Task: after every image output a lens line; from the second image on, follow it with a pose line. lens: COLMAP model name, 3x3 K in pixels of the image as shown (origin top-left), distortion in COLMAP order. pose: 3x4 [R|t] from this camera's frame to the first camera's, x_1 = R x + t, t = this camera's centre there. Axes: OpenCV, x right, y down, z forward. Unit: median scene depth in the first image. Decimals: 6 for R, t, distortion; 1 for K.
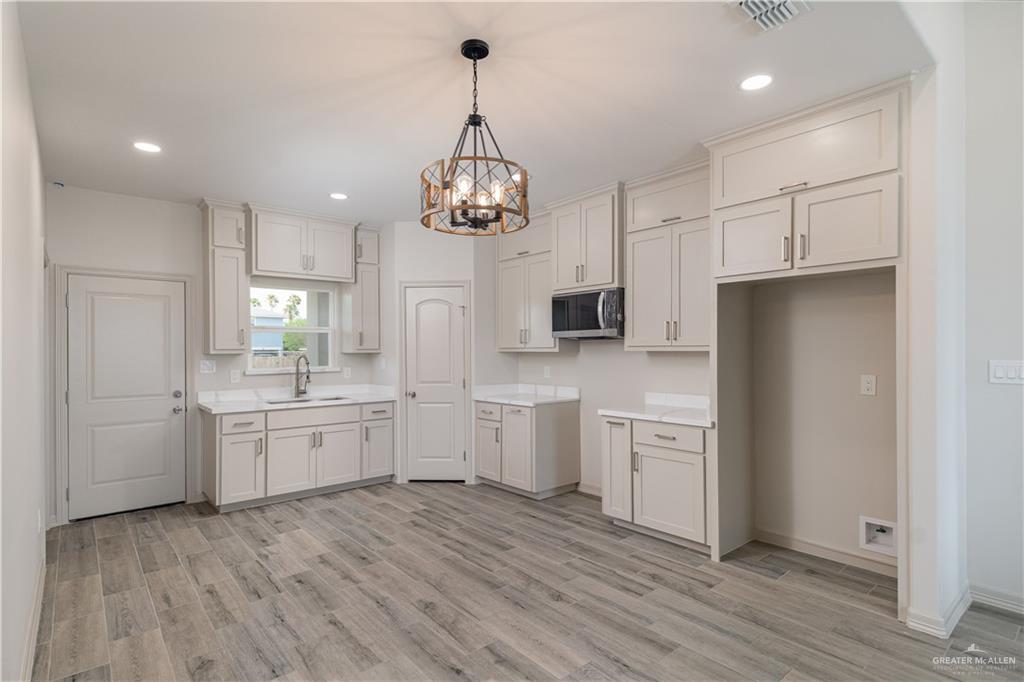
lens RADIAL K [[487.4, 0, 506.1], [0, 487.4, 355.9], [0, 0, 1]] dist [-0.001705, -0.000397]
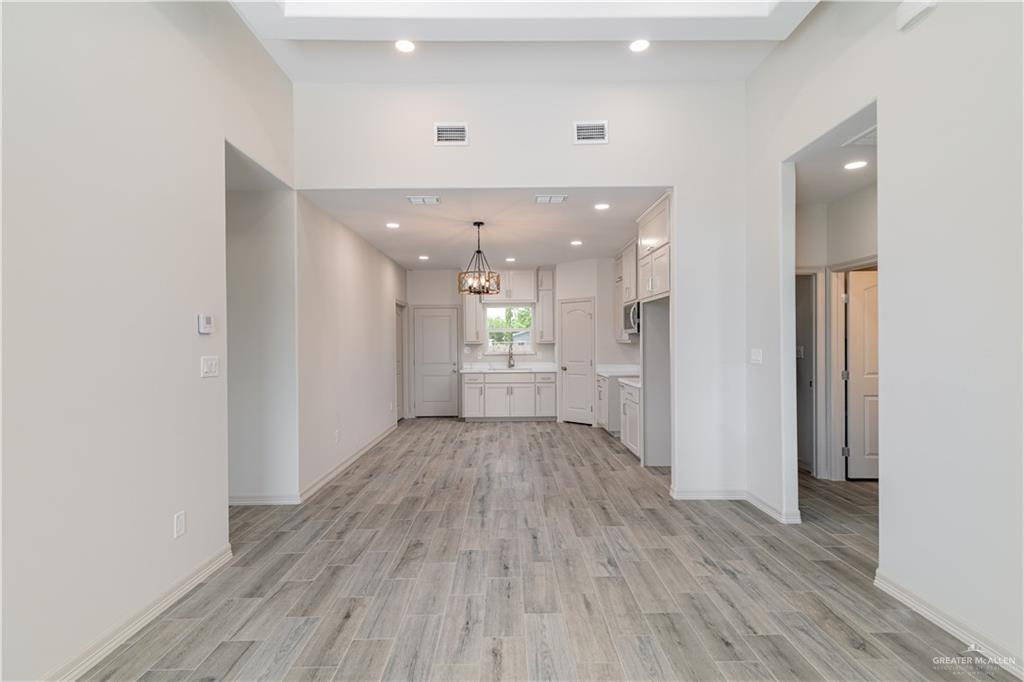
lens RADIAL K [[487.4, 0, 510.8], [0, 487.4, 340.1], [0, 0, 1]] dist [-0.001705, -0.000397]
pose [[0.764129, -0.006456, -0.645032, 0.760547], [0.000755, 0.999958, -0.009113, -0.001763], [0.645063, 0.006477, 0.764102, -0.381960]]
